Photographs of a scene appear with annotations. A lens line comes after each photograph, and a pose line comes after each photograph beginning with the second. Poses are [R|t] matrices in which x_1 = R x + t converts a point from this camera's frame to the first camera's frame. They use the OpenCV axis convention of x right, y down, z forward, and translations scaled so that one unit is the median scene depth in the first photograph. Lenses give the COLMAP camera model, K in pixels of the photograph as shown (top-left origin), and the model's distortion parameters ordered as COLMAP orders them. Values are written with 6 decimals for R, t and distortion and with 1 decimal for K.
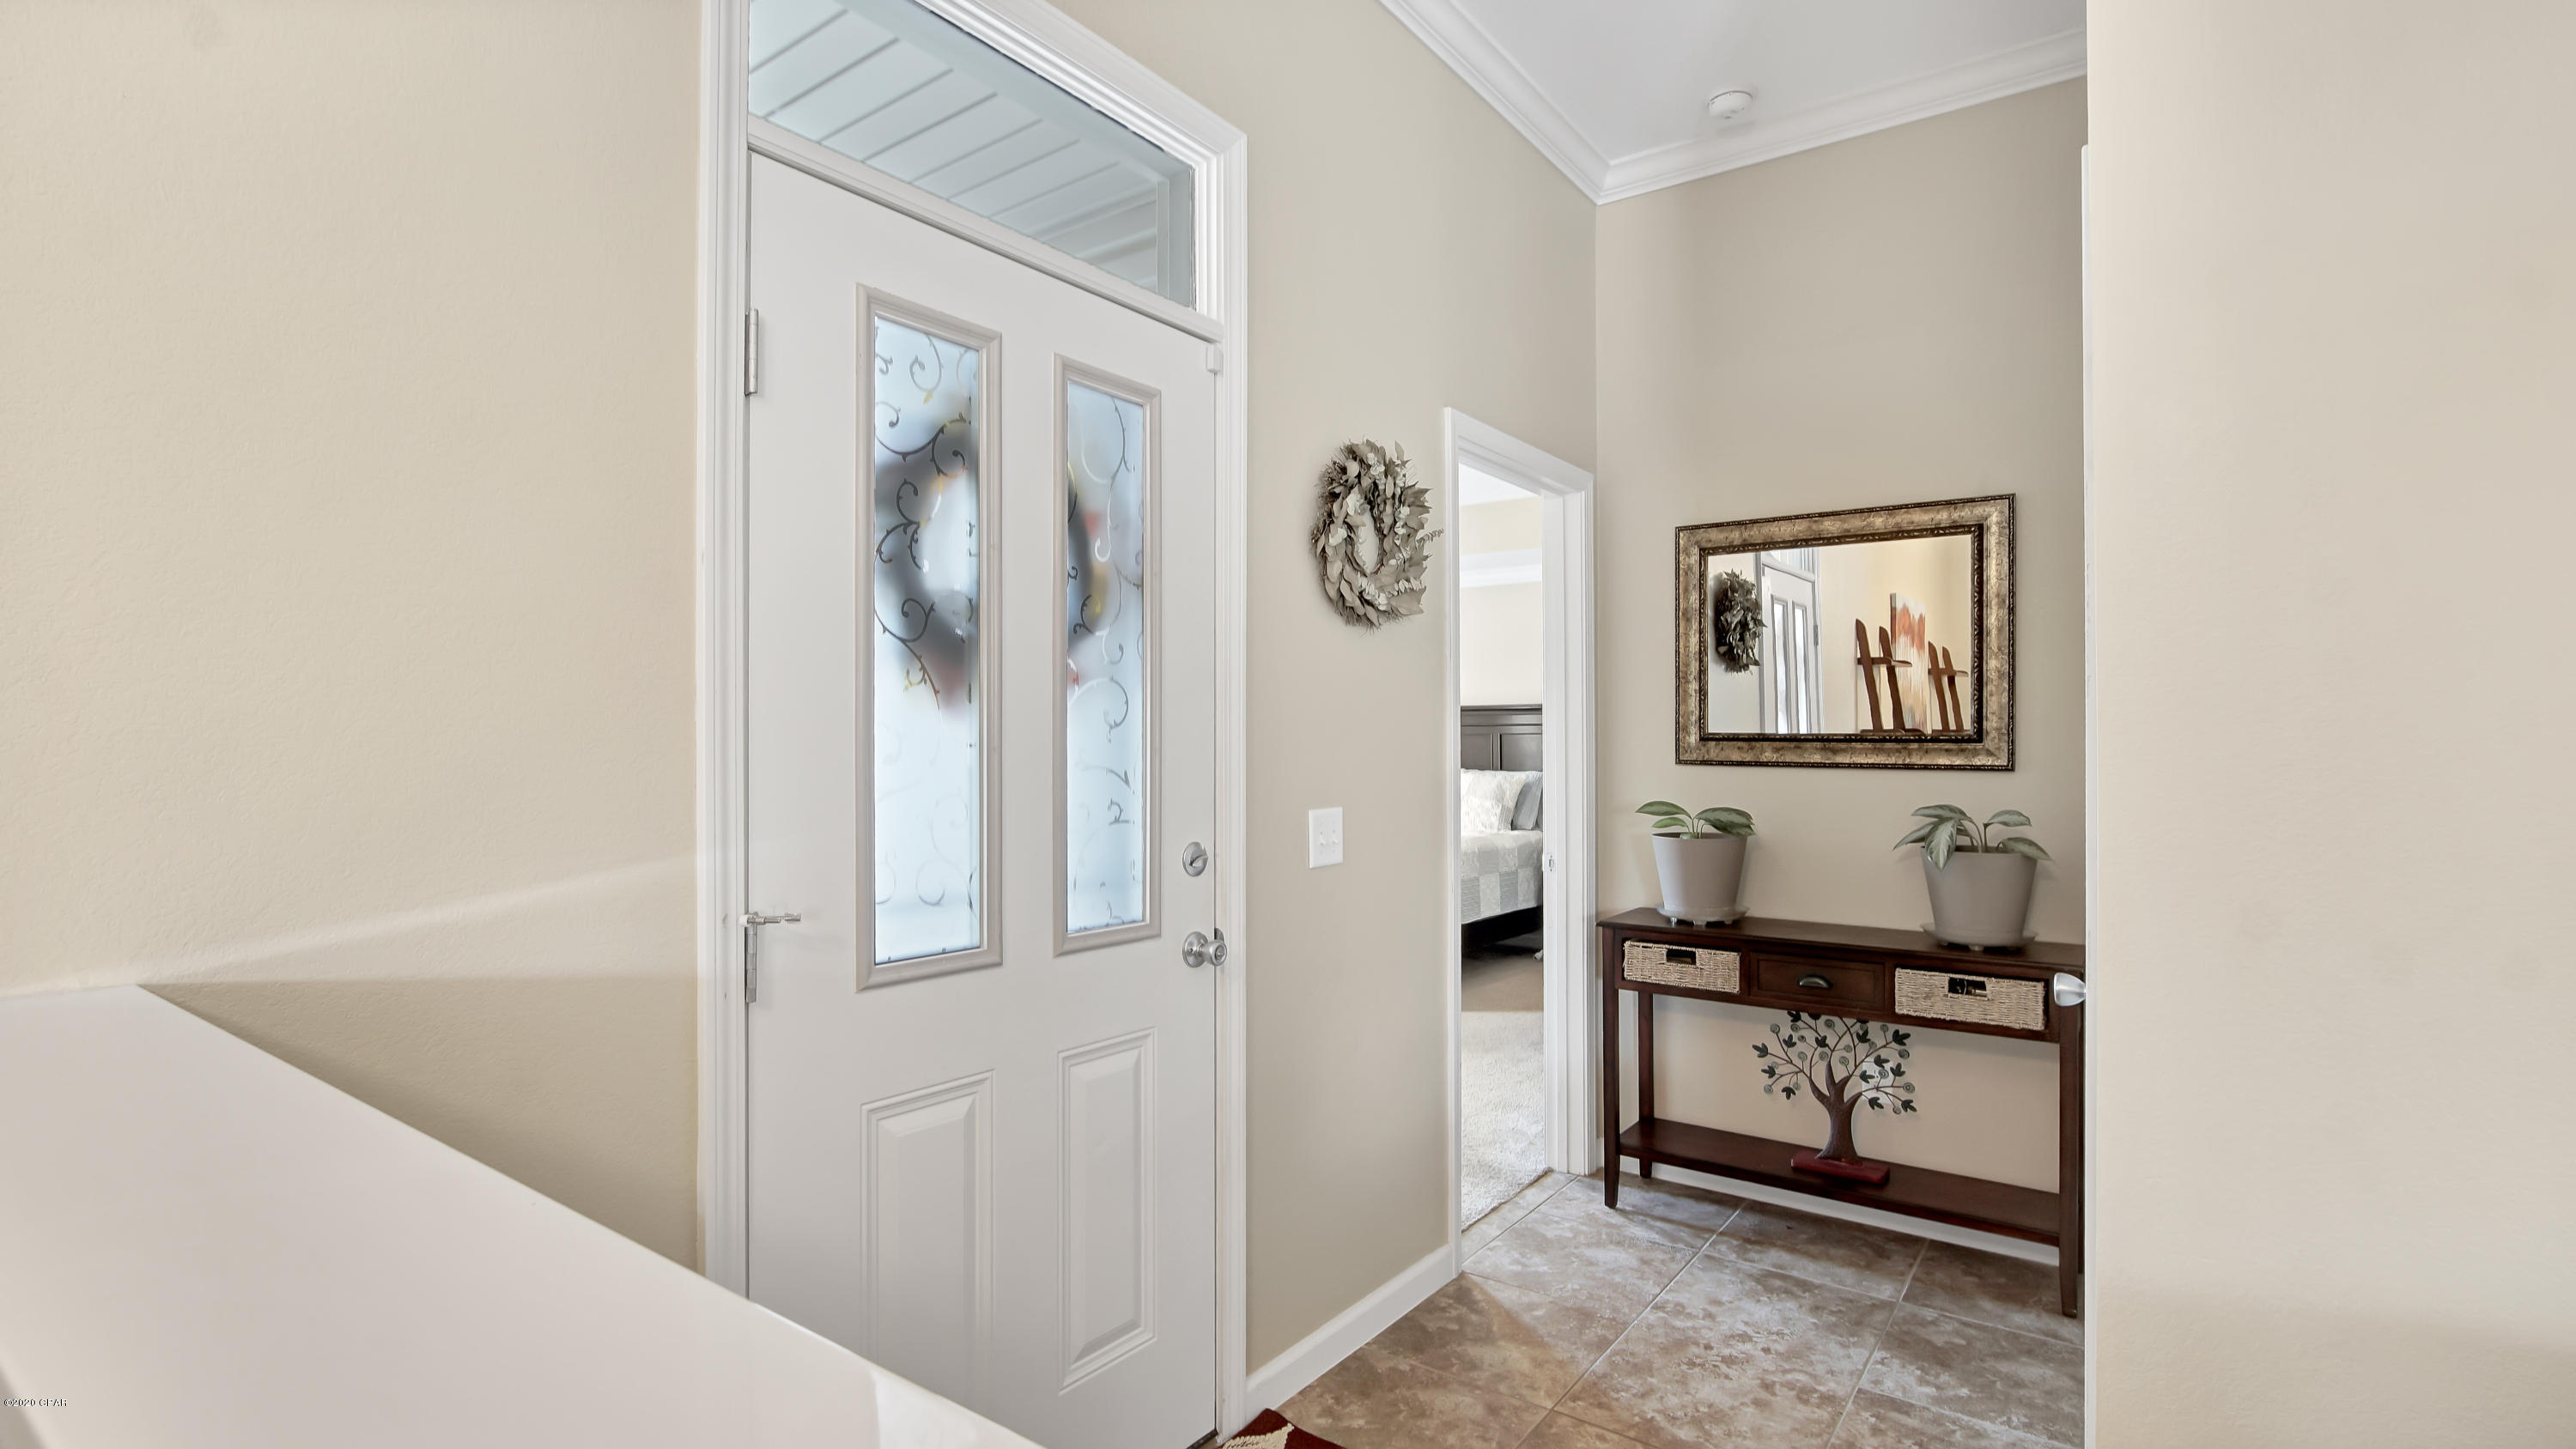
lens RADIAL K [[1212.9, 0, 1294.0], [0, 1212.9, 737.3], [0, 0, 1]] dist [-0.014863, 0.000869]
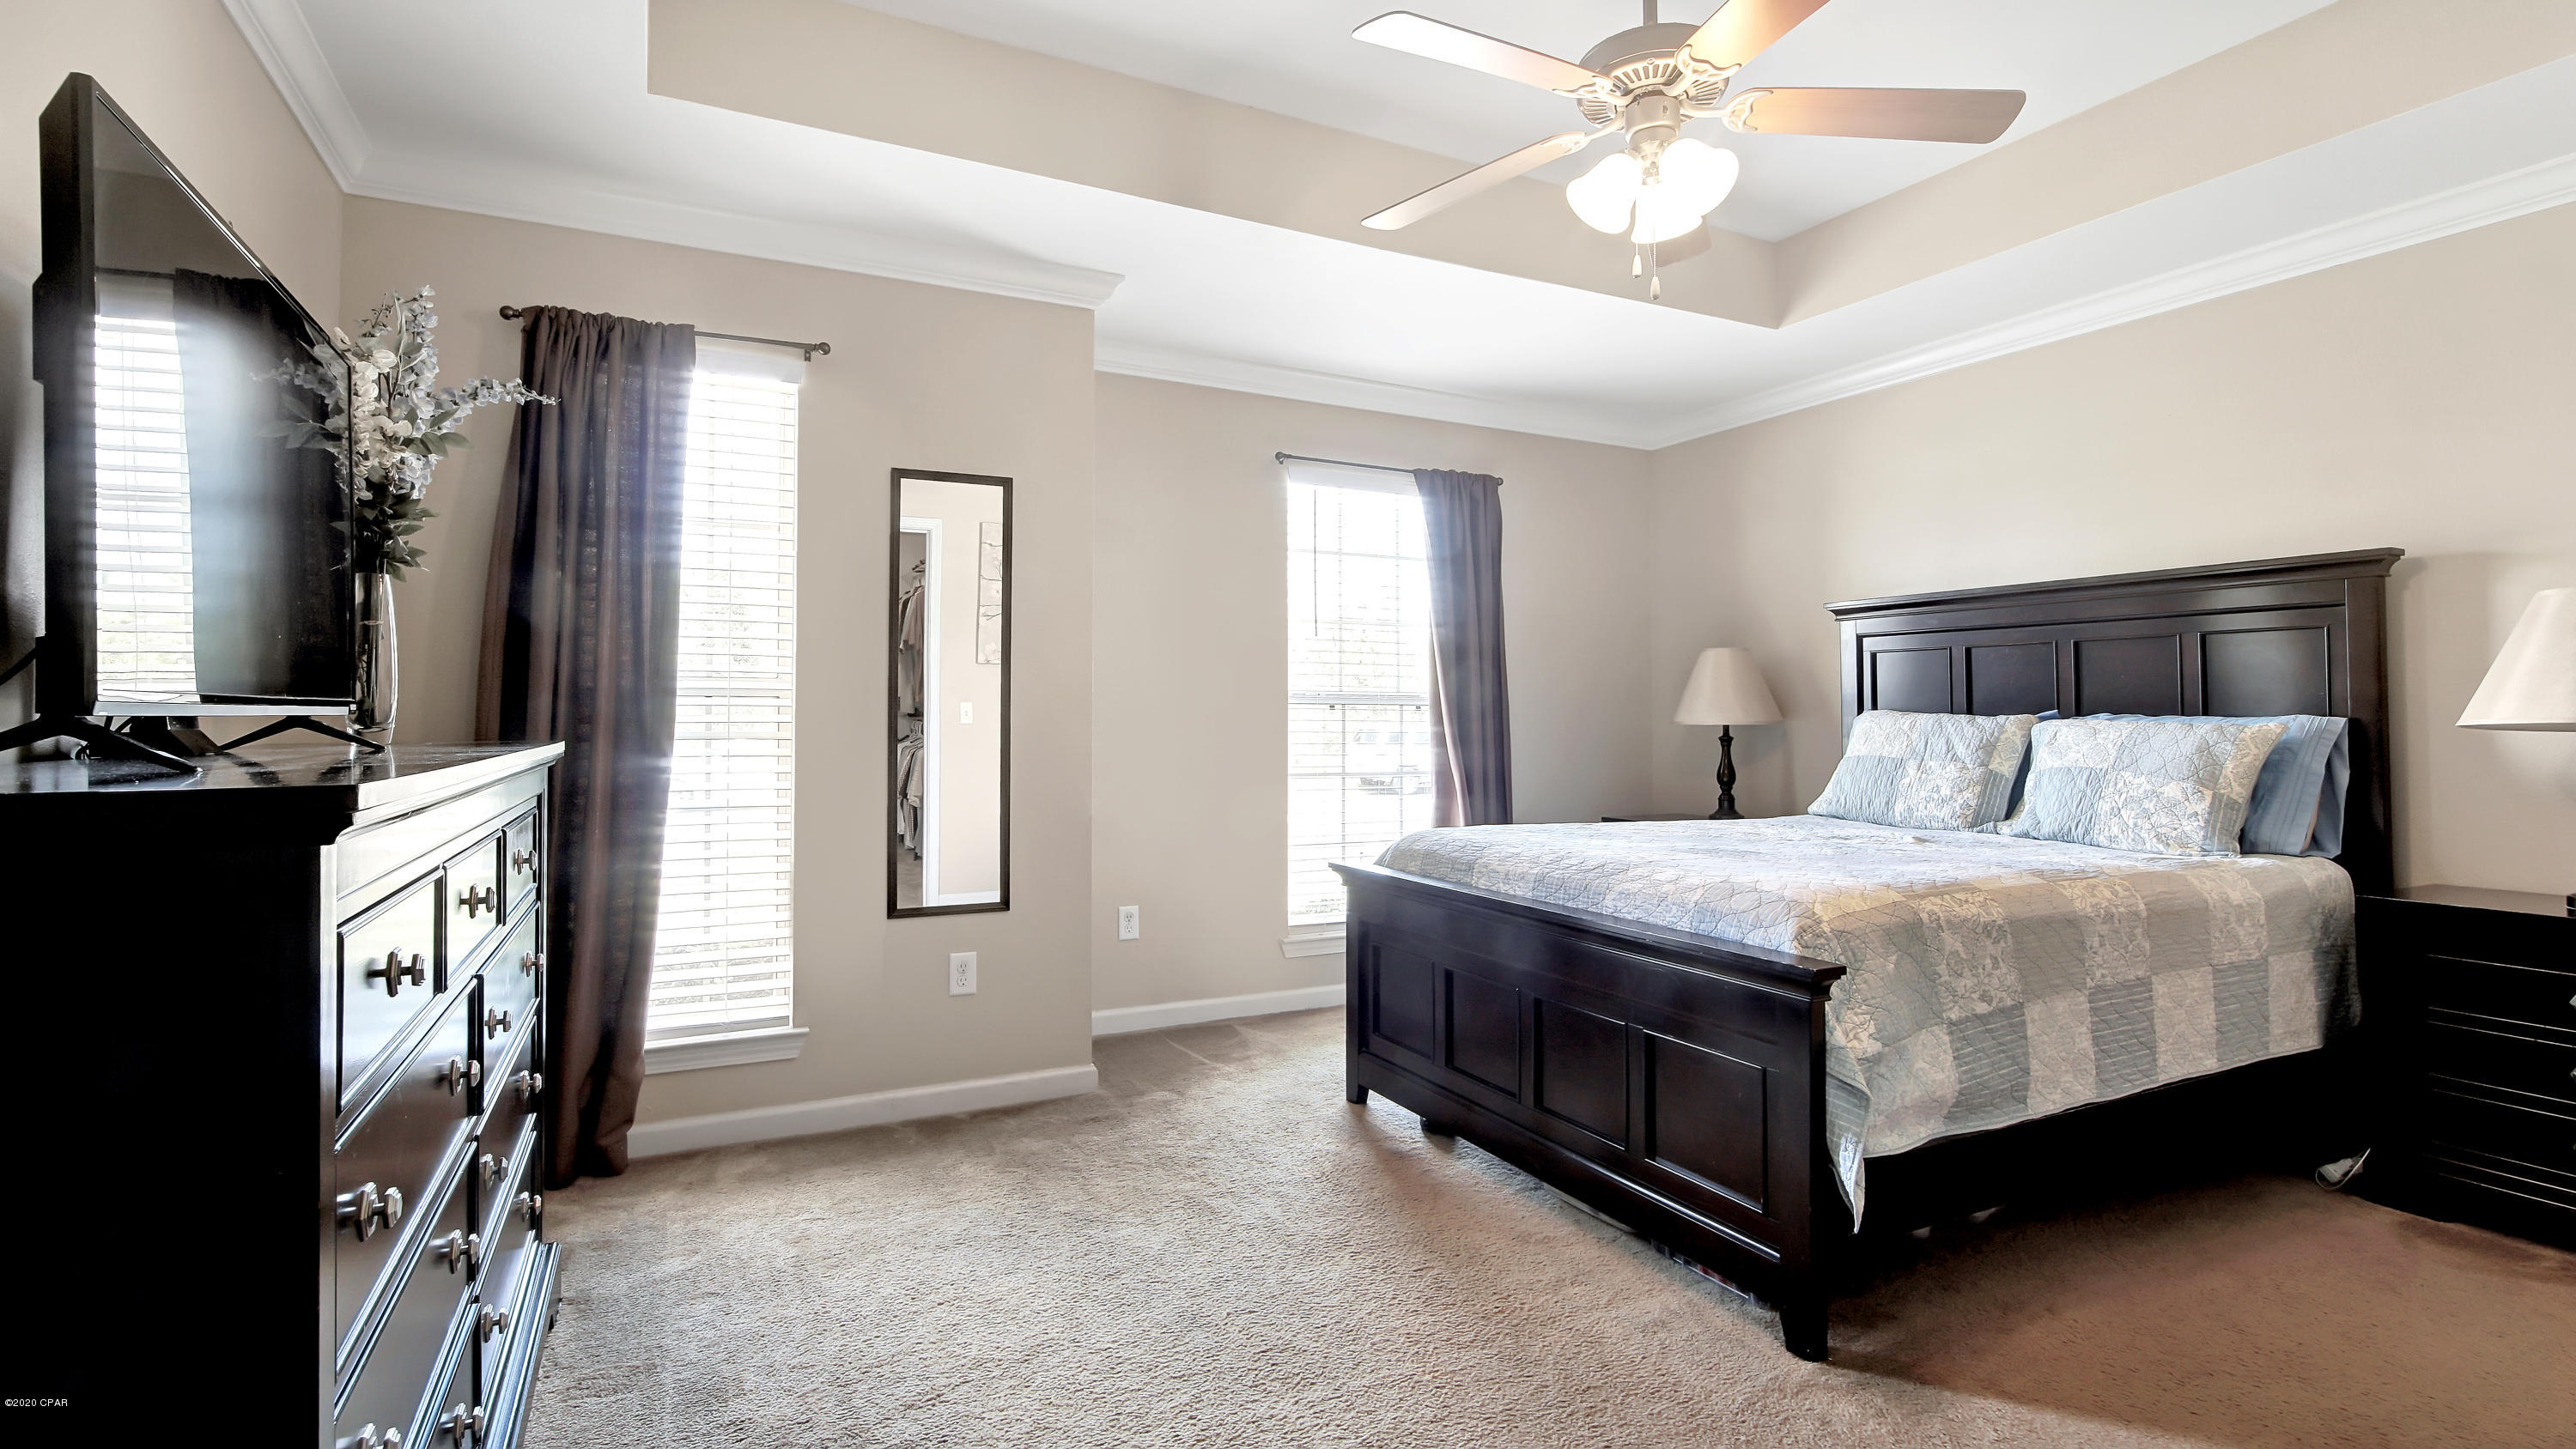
lens RADIAL K [[1212.9, 0, 1284.2], [0, 1212.9, 714.1], [0, 0, 1]] dist [-0.014863, 0.000869]
pose [[0.894944, -0.005027, -0.446151, 0.068319], [0.007281, 0.999968, 0.003337, 0.024339], [0.446120, -0.006234, 0.894952, 0.477671]]
